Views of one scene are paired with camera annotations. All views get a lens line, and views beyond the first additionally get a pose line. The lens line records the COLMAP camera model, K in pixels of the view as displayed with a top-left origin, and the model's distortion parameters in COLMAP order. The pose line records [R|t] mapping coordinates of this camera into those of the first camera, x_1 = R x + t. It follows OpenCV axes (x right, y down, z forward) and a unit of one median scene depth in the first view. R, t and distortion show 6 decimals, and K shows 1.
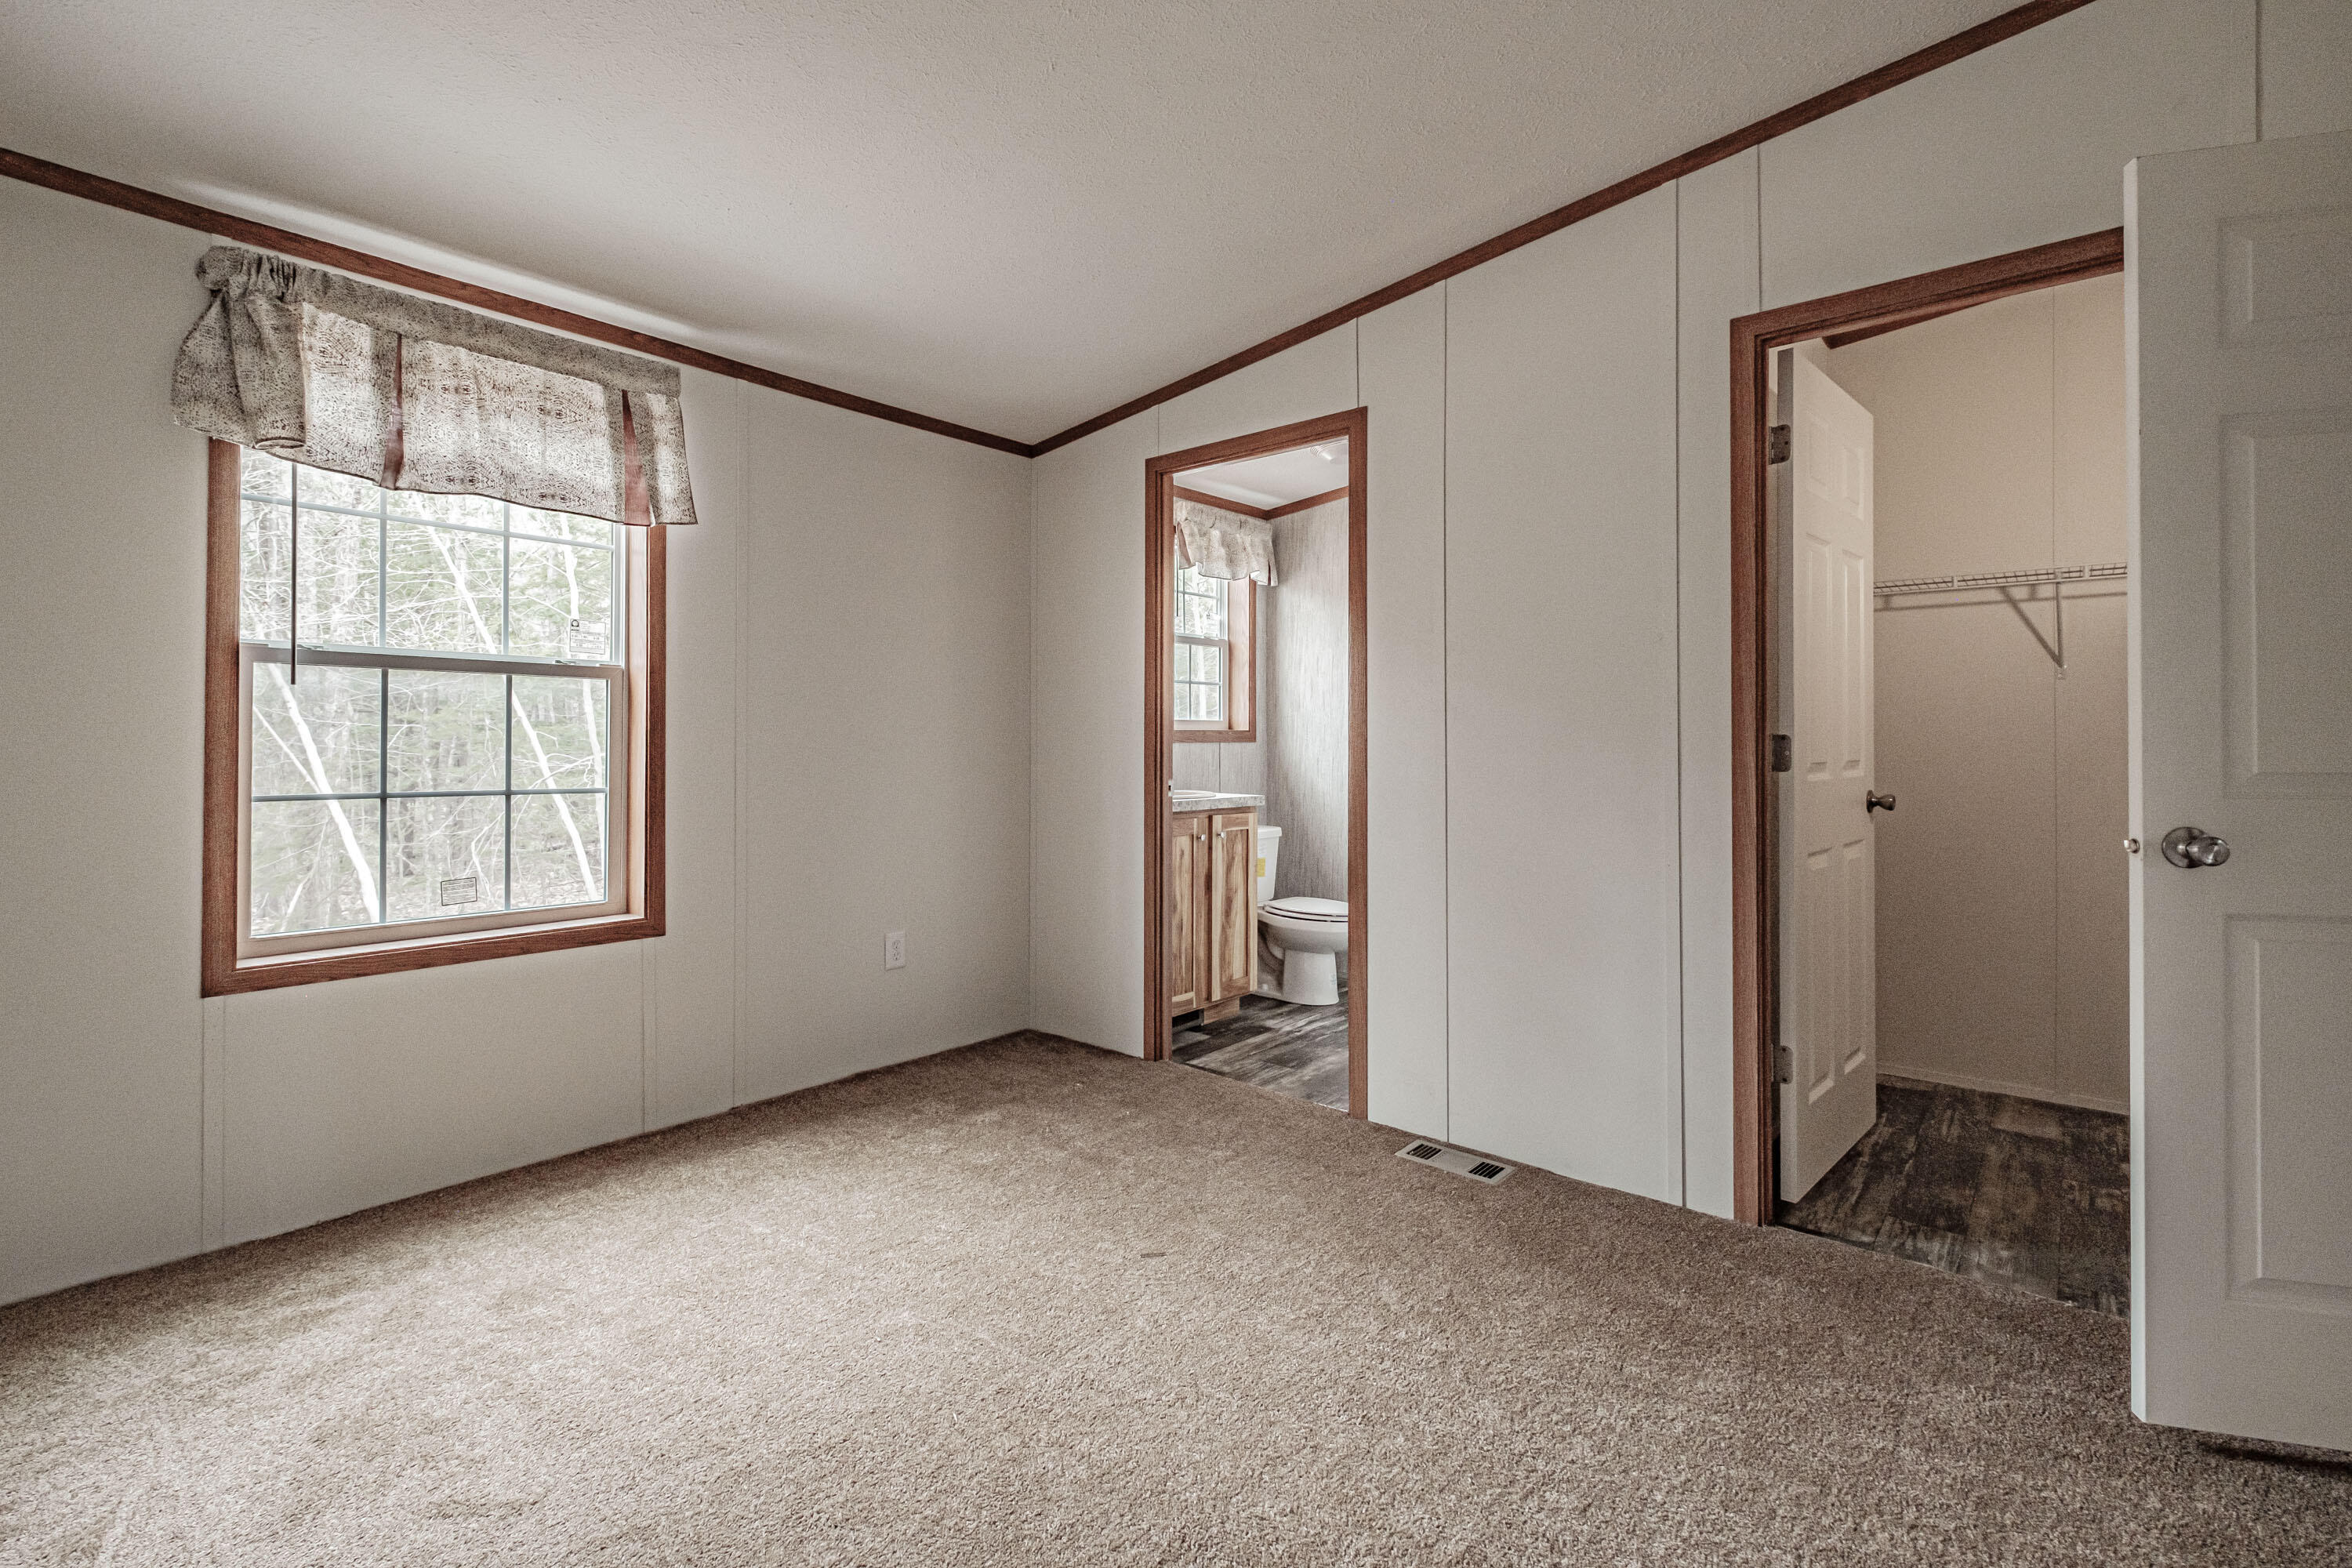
lens RADIAL K [[1015.1, 0, 1184.5], [0, 1015.1, 737.0], [0, 0, 1]] dist [-0.001960, -0.000654]
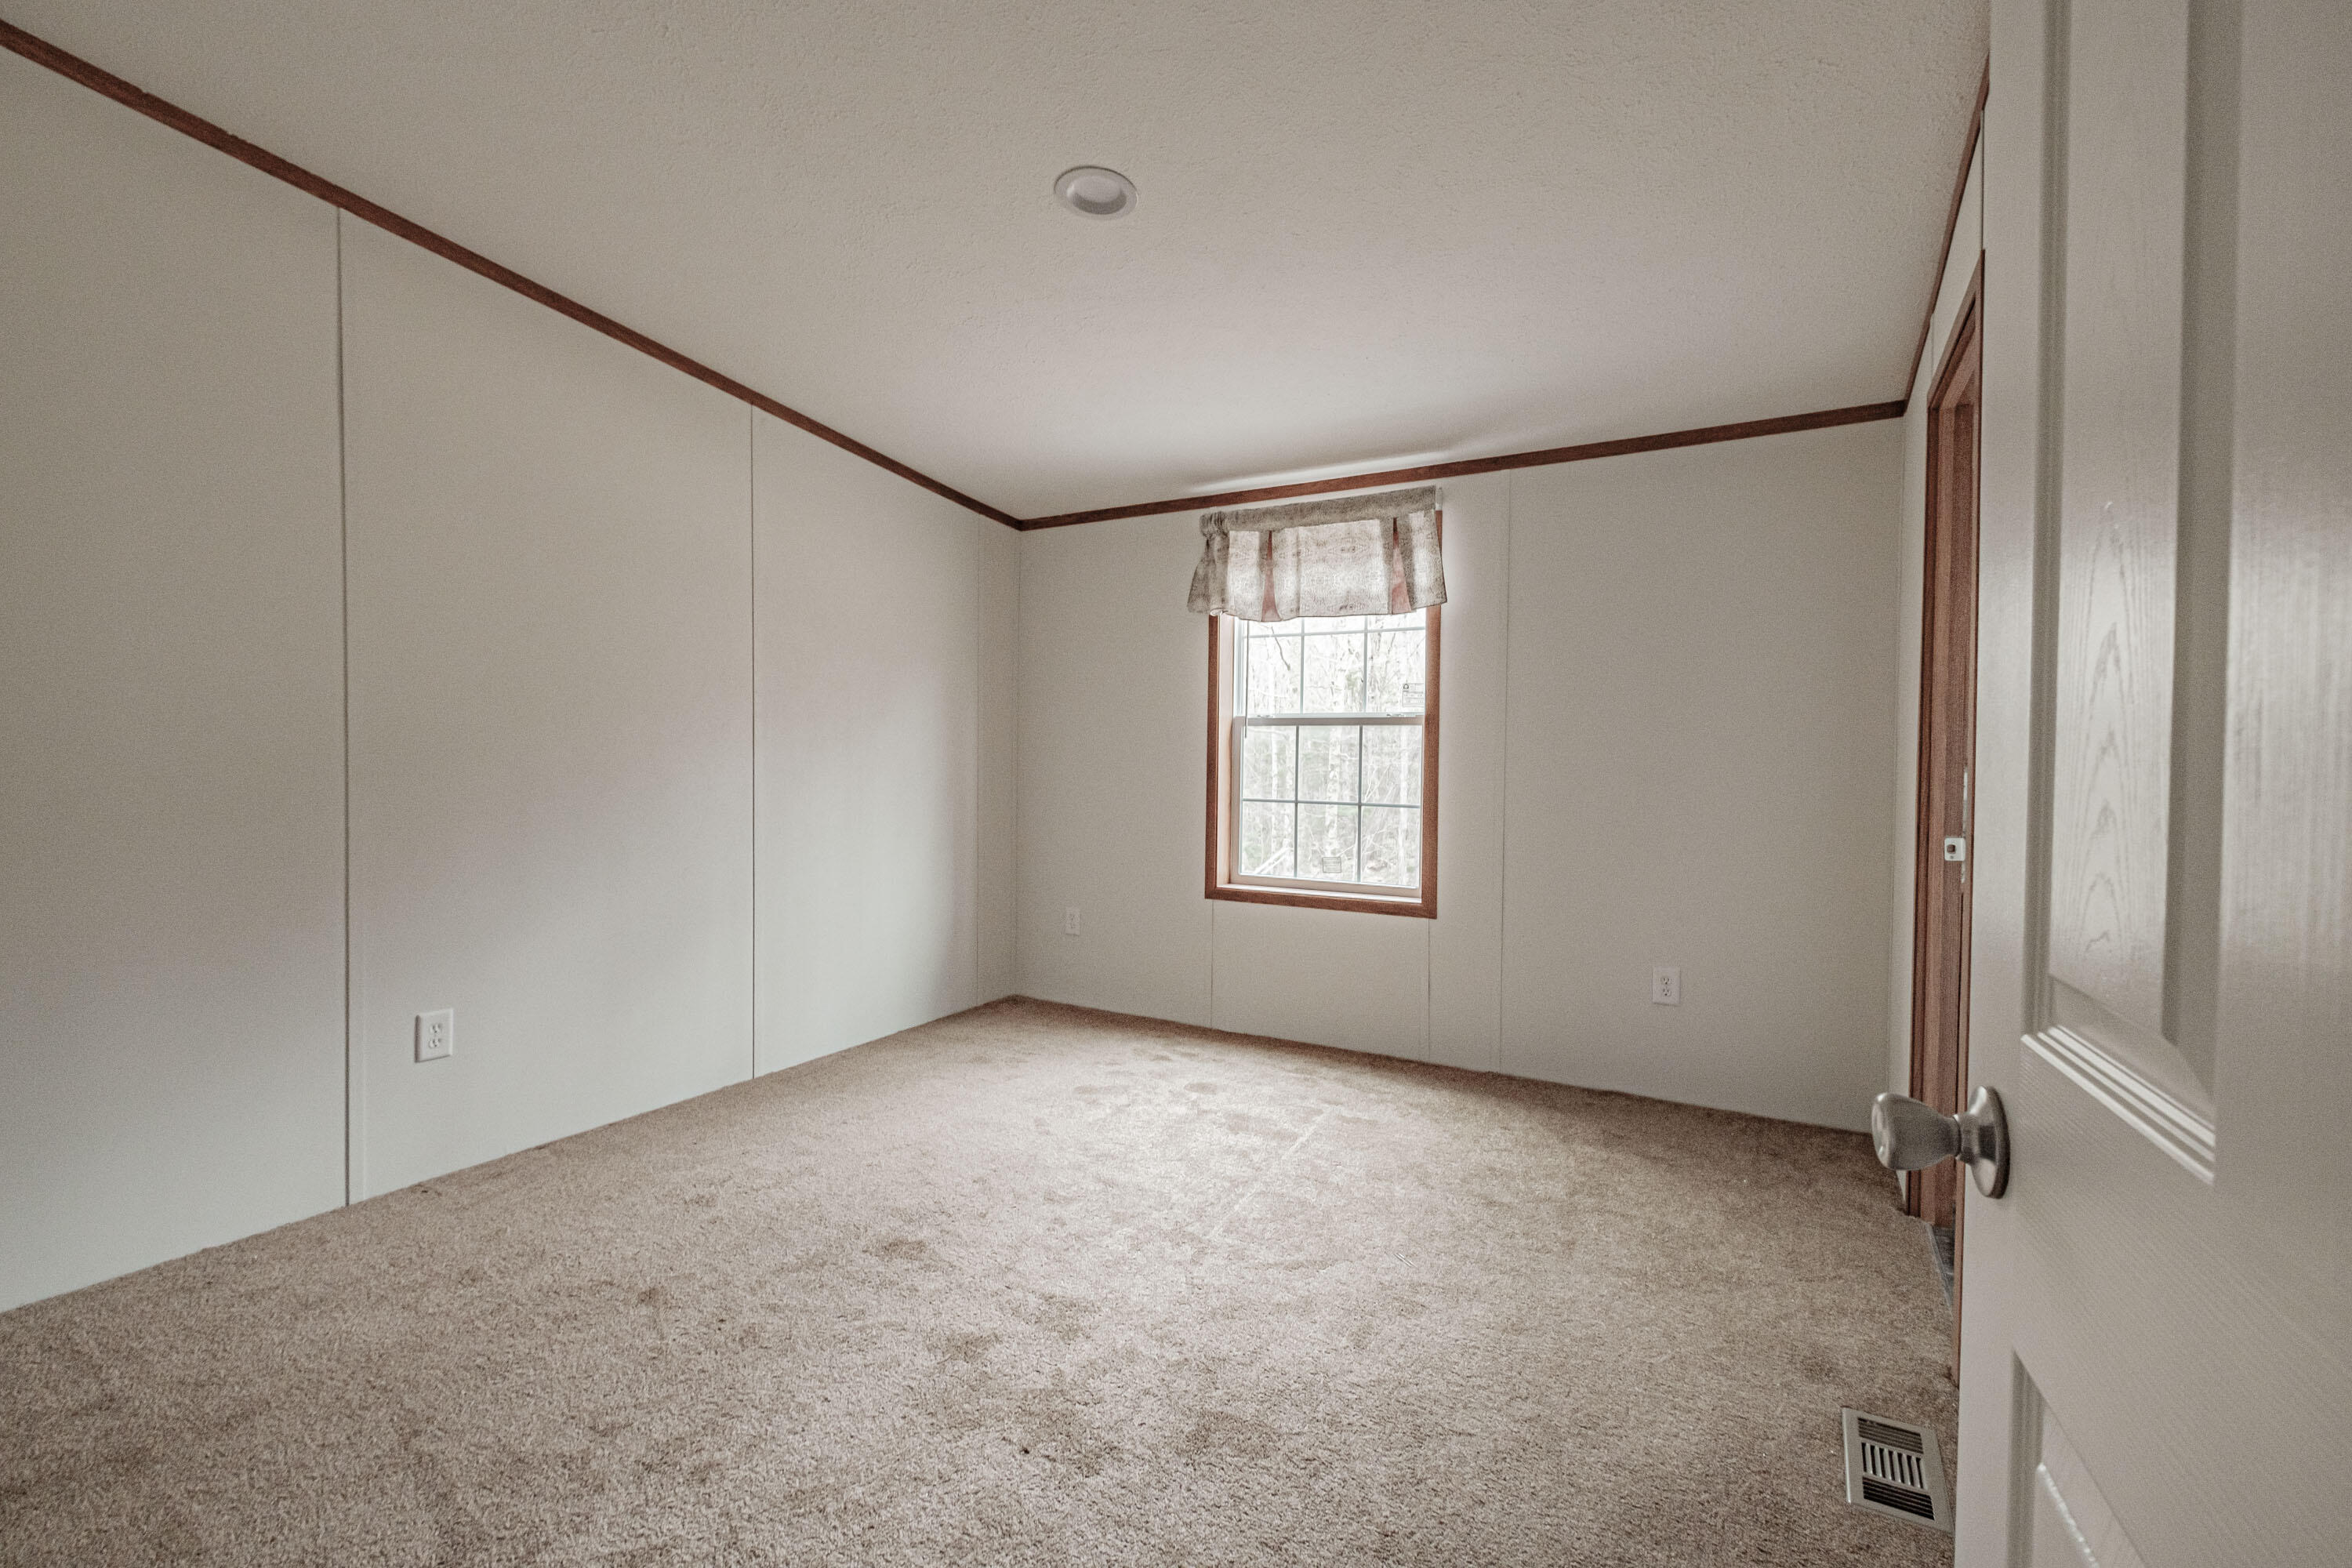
lens RADIAL K [[977.3, 0, 1176.0], [0, 977.3, 784.0], [0, 0, 1]] dist [0.002415, 0.000034]
pose [[0.216909, 0.018328, -0.976020, 0.736277], [-0.008649, 0.999821, 0.016853, 0.002302], [0.976154, 0.004786, 0.217028, 0.446093]]
